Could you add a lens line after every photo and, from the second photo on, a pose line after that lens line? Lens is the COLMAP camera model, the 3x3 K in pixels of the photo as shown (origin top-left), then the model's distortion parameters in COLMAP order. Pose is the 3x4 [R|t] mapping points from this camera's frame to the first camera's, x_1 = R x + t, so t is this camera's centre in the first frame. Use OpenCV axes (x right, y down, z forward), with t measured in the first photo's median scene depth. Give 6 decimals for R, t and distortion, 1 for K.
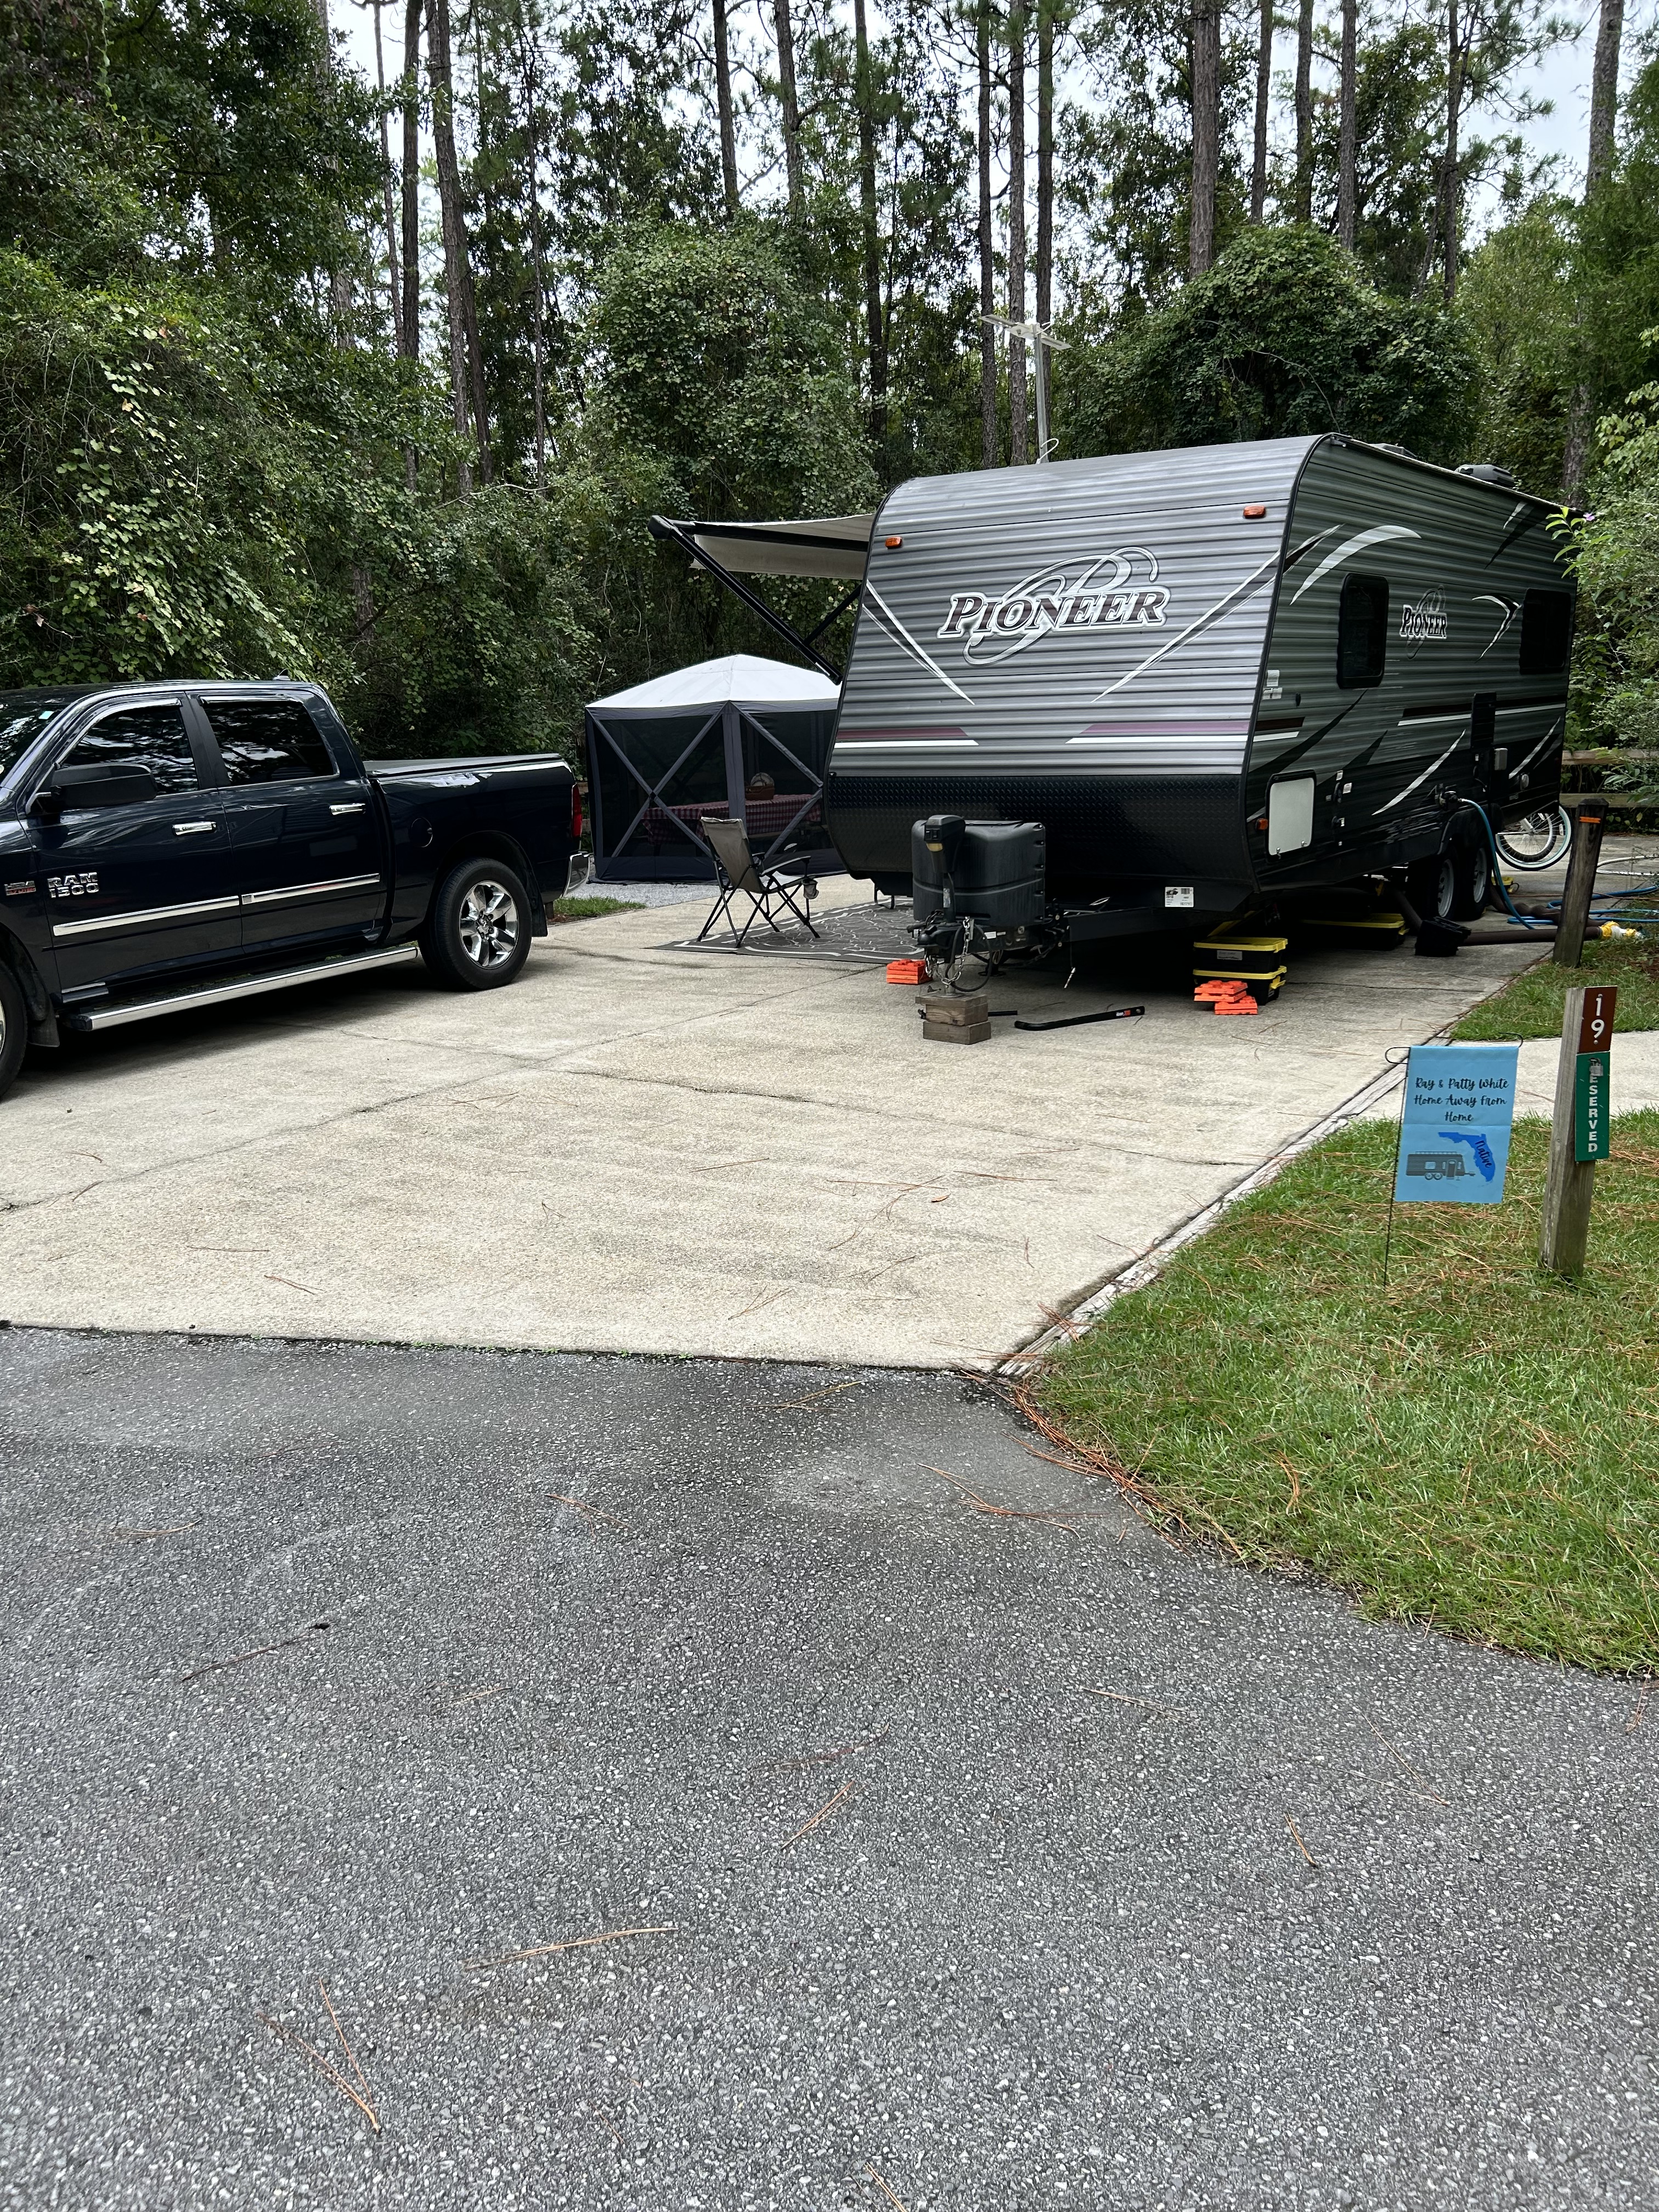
lens RADIAL K [[1682.6, 0, 792.9], [0, 1682.6, 1107.9], [0, 0, 1]] dist [0.026251, -0.027261]
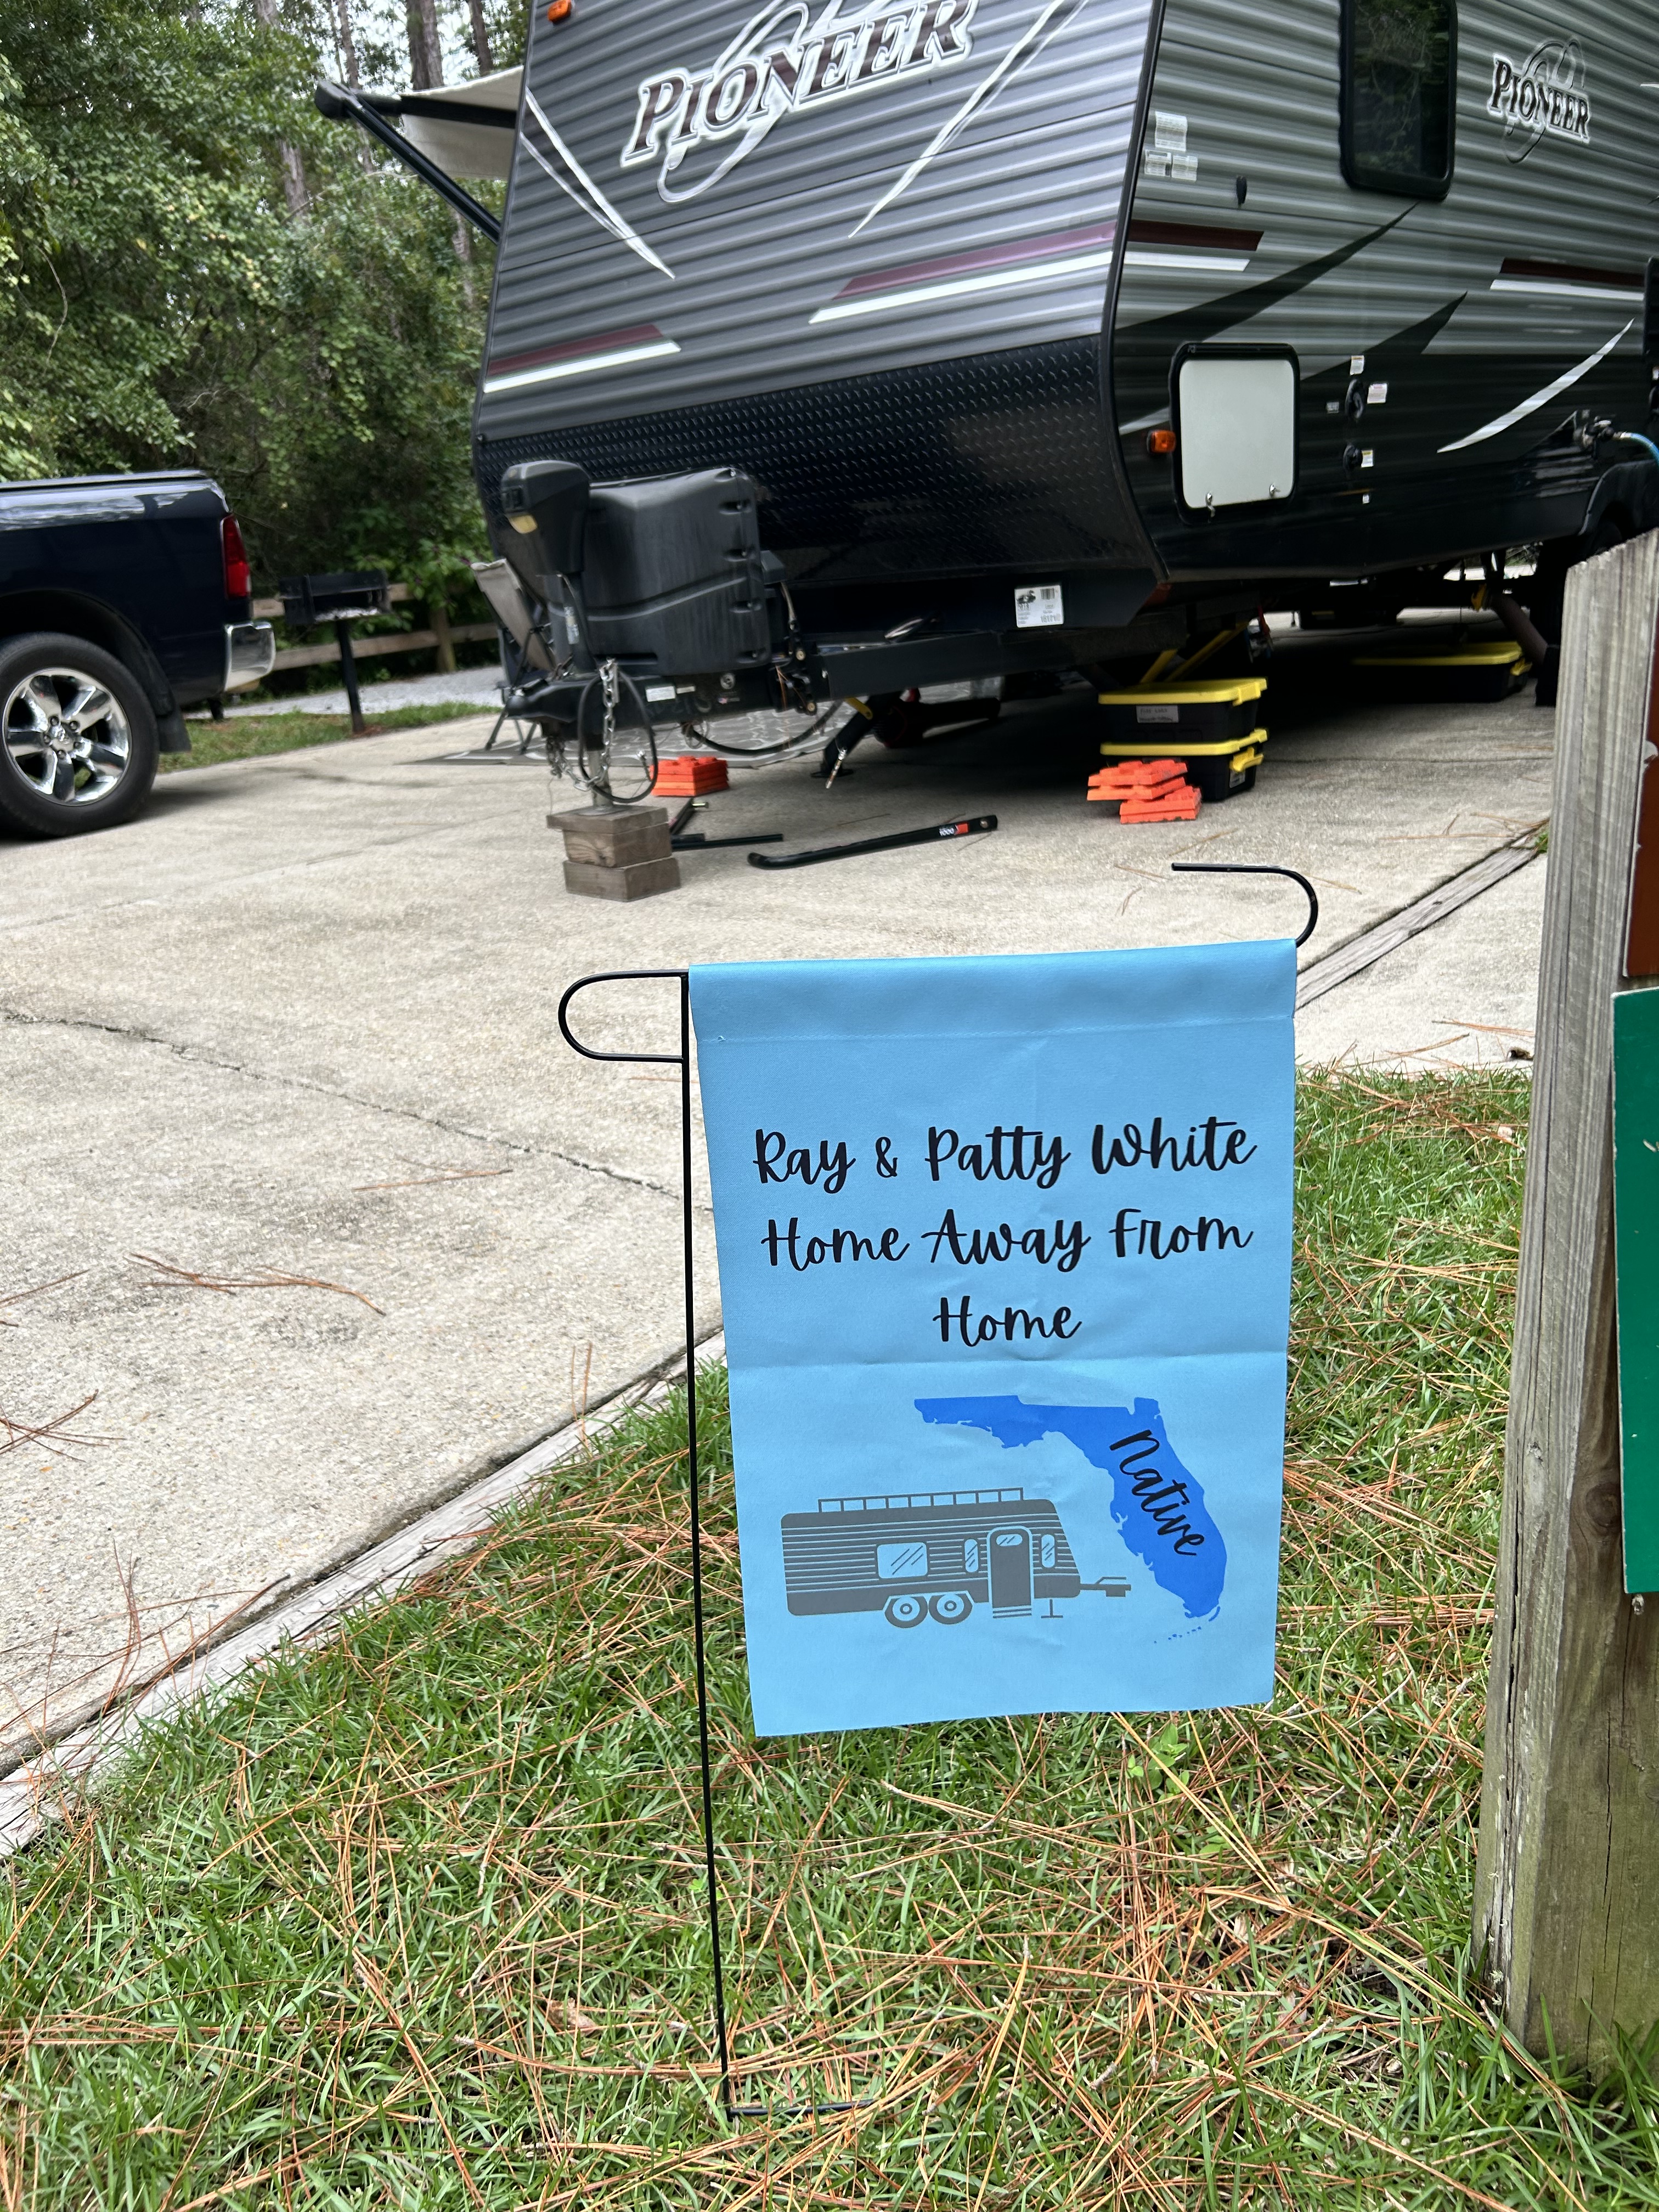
lens RADIAL K [[1676.6, 0, 829.5], [0, 1676.6, 1106.0], [0, 0, 1]] dist [0.003463, -0.010888]
pose [[0.993478, -0.029395, -0.110170, 0.212931], [0.040103, 0.994547, 0.096274, -0.020036], [0.106739, -0.100064, 0.989239, 0.438025]]
